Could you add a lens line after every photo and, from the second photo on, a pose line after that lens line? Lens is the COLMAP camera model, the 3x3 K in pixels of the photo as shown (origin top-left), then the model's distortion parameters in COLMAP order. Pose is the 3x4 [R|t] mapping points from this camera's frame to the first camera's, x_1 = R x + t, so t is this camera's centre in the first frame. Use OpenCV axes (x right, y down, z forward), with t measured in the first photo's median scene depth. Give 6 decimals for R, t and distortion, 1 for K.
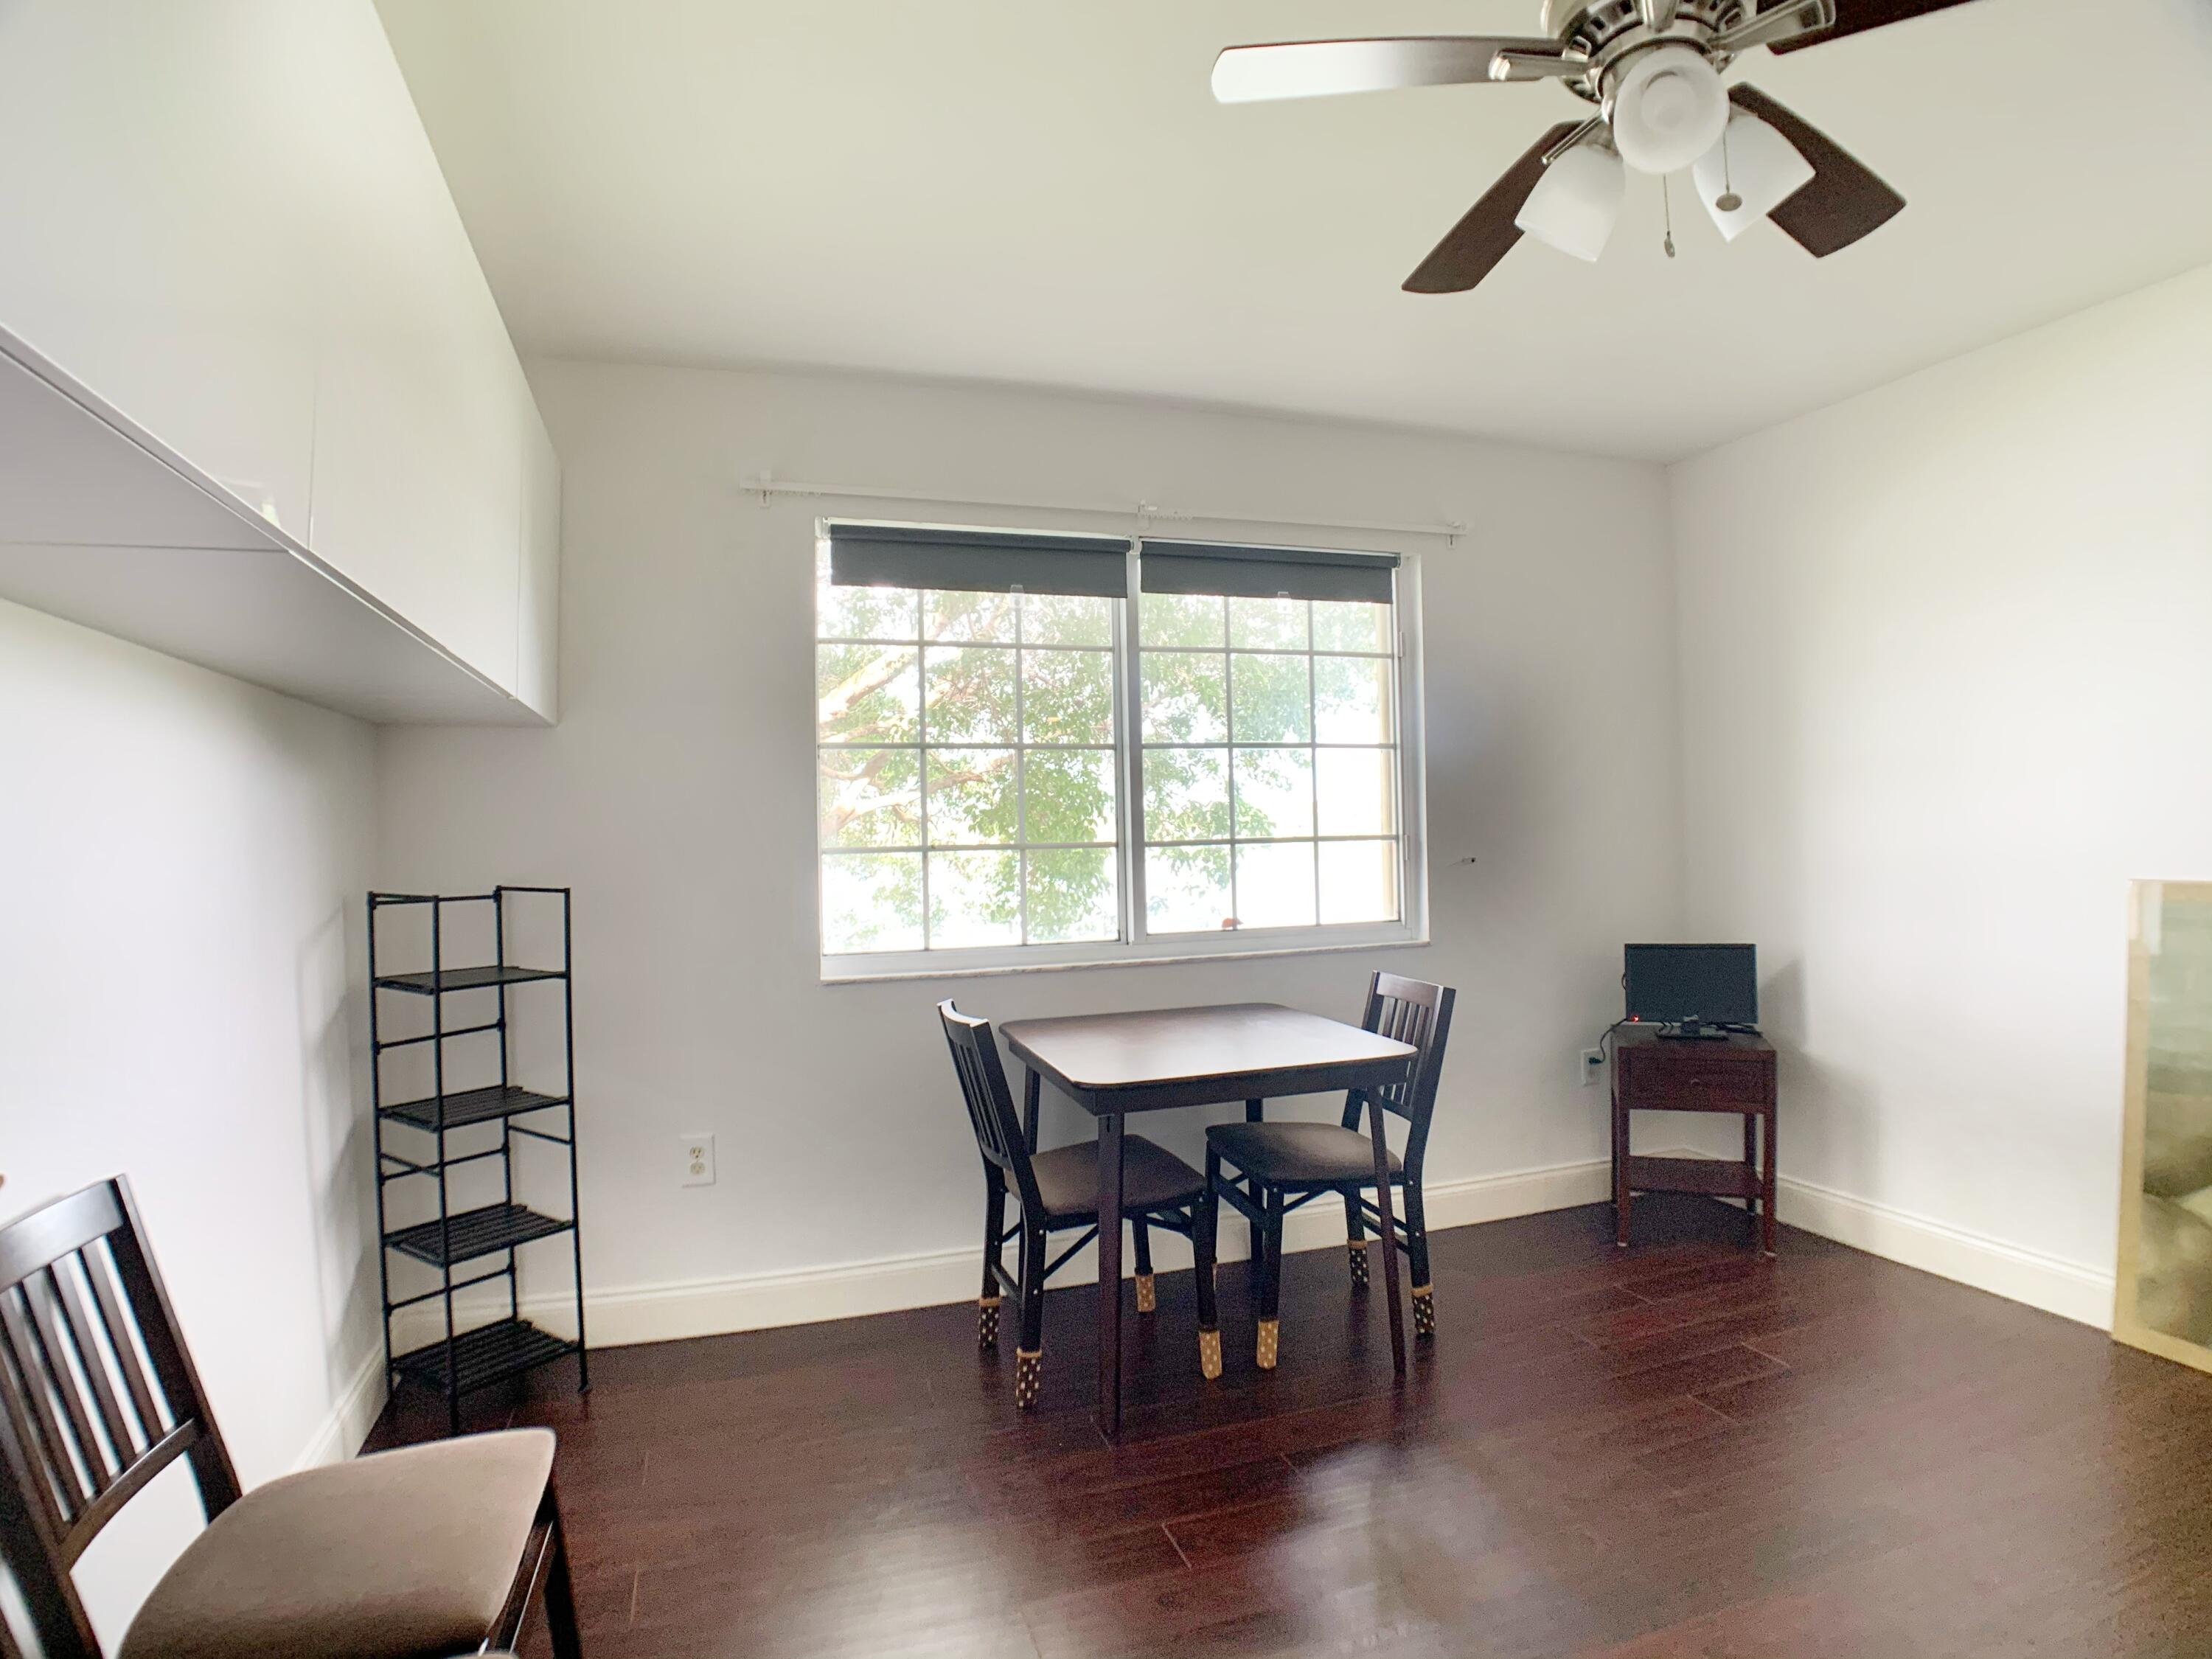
lens RADIAL K [[1156.4, 0, 1105.1], [0, 1156.4, 809.5], [0, 0, 1]] dist [-0.082024, -0.001153]
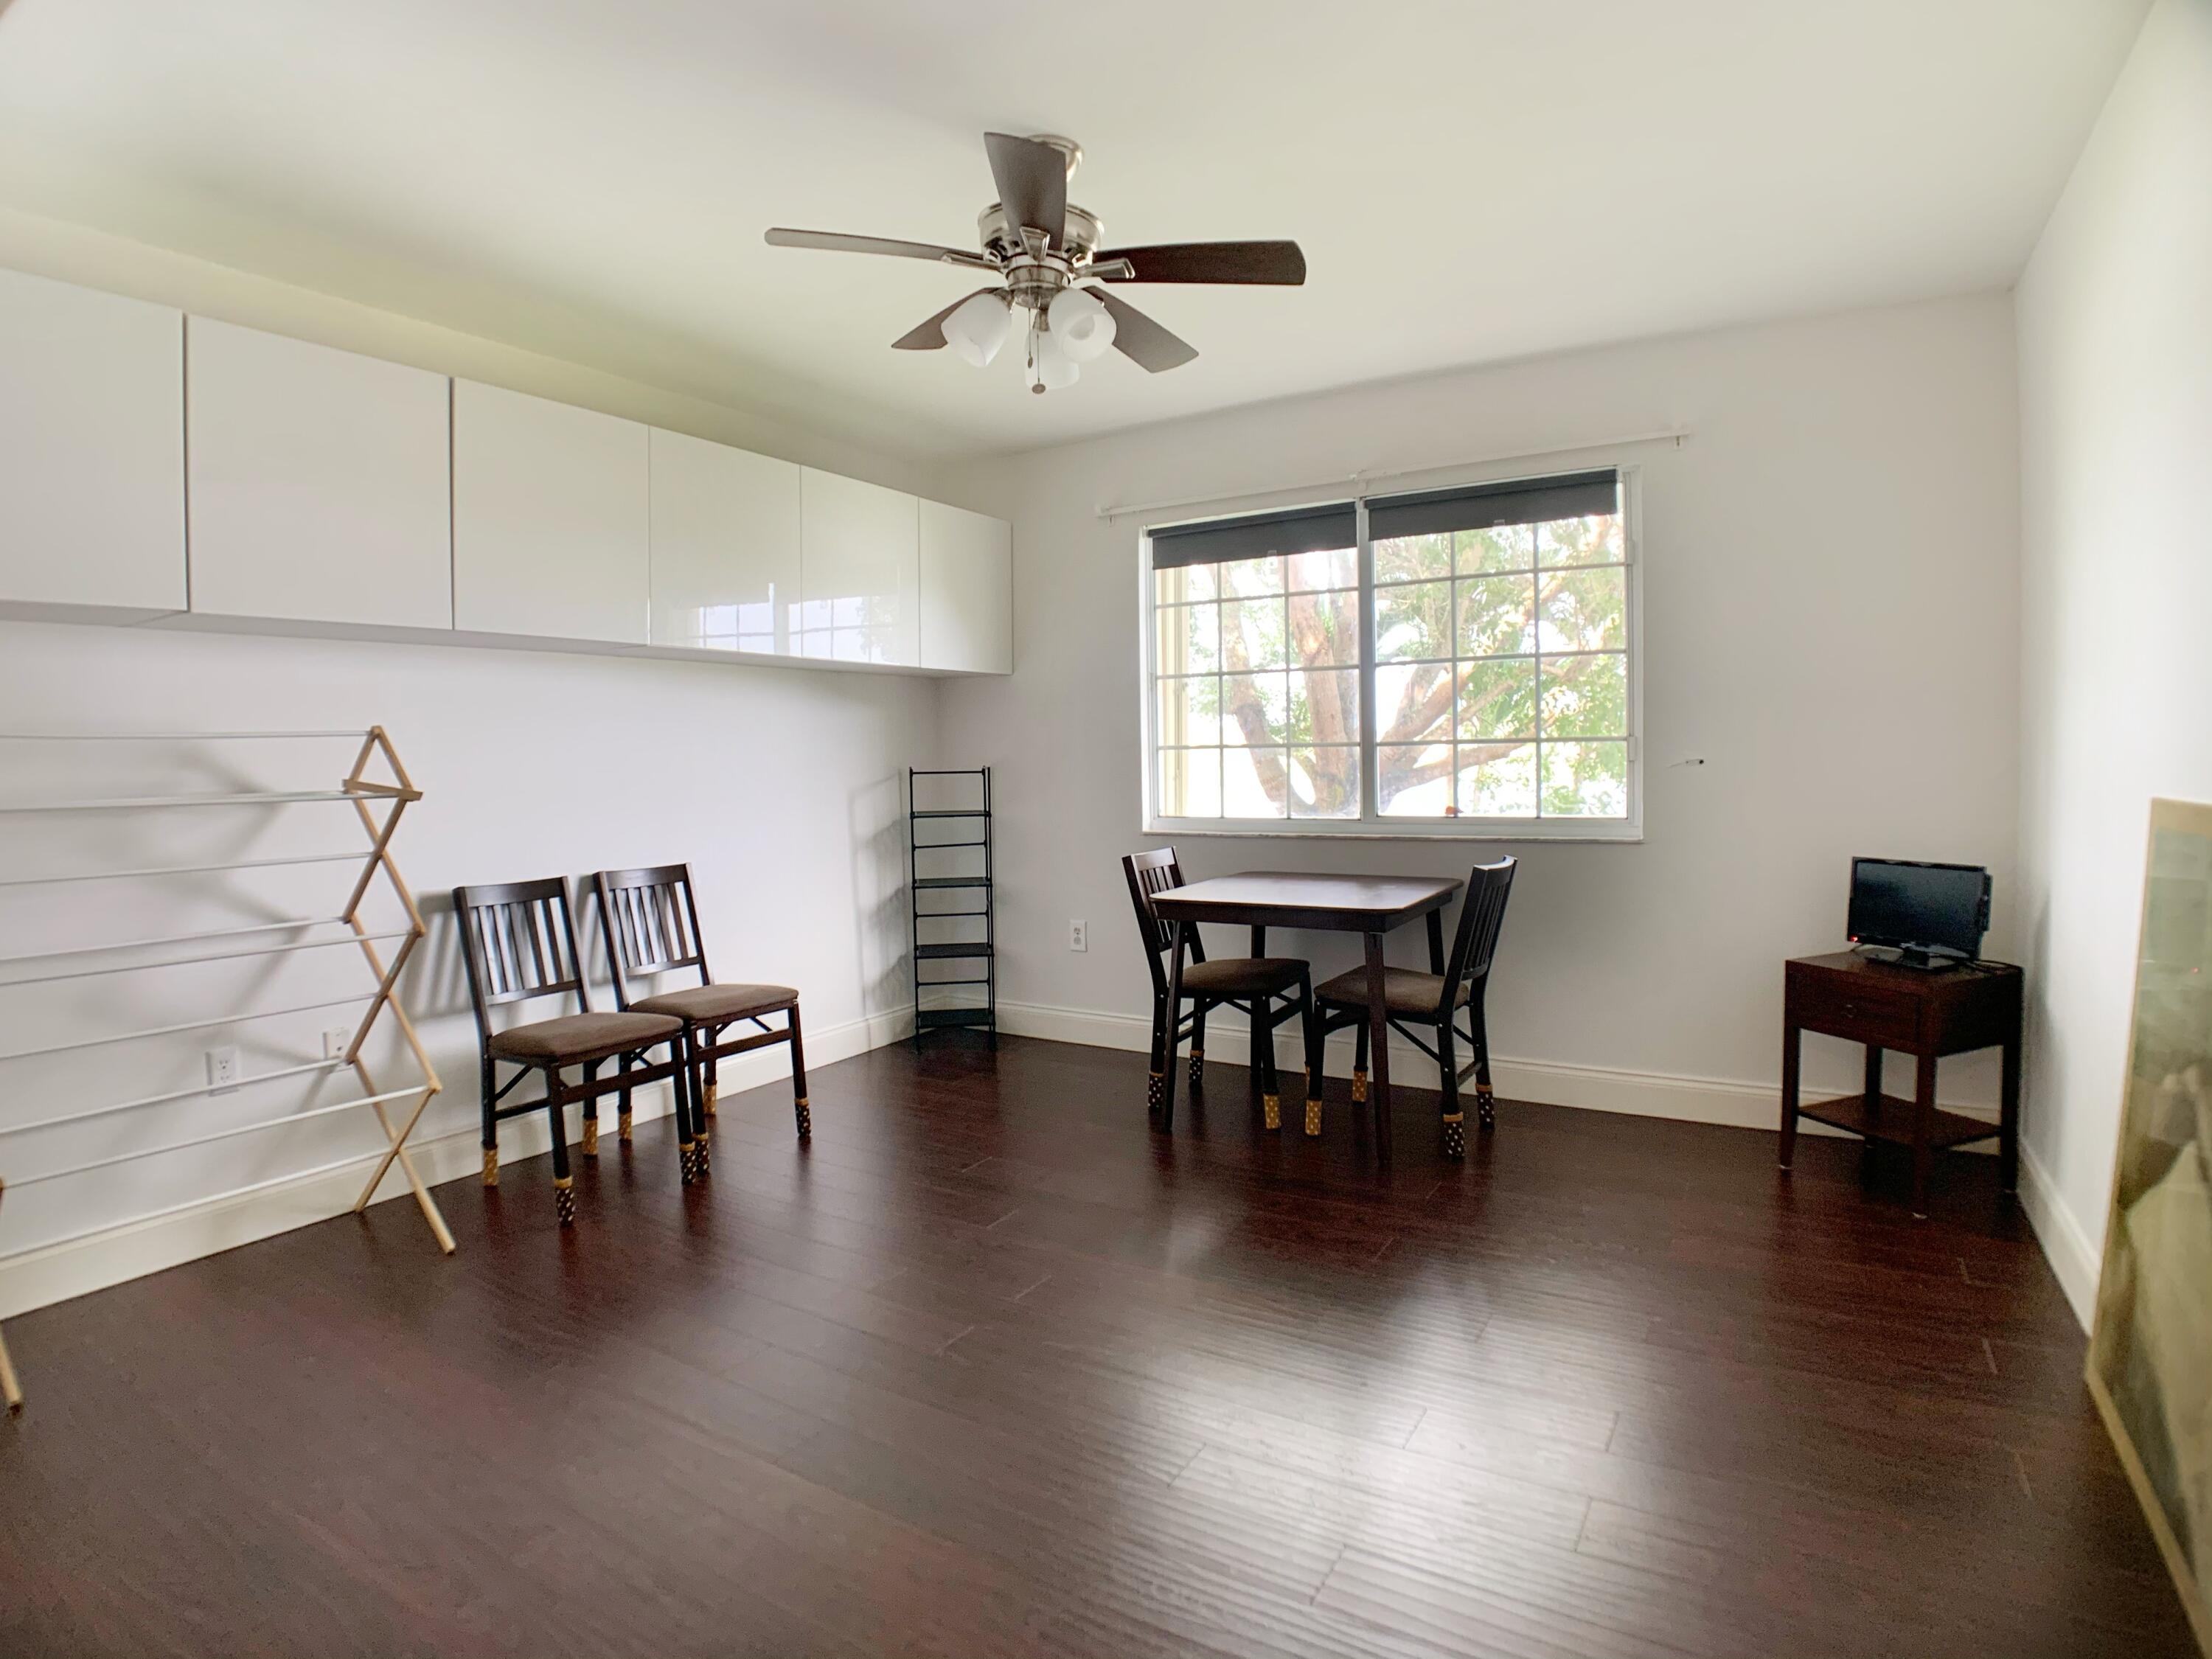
lens RADIAL K [[1156.4, 0, 1105.1], [0, 1156.4, 809.5], [0, 0, 1]] dist [-0.082024, -0.001153]
pose [[0.653209, 0.043414, -0.755932, 0.813879], [0.017286, 0.997240, 0.072210, 0.005629], [0.756981, -0.060236, 0.650655, -0.040237]]
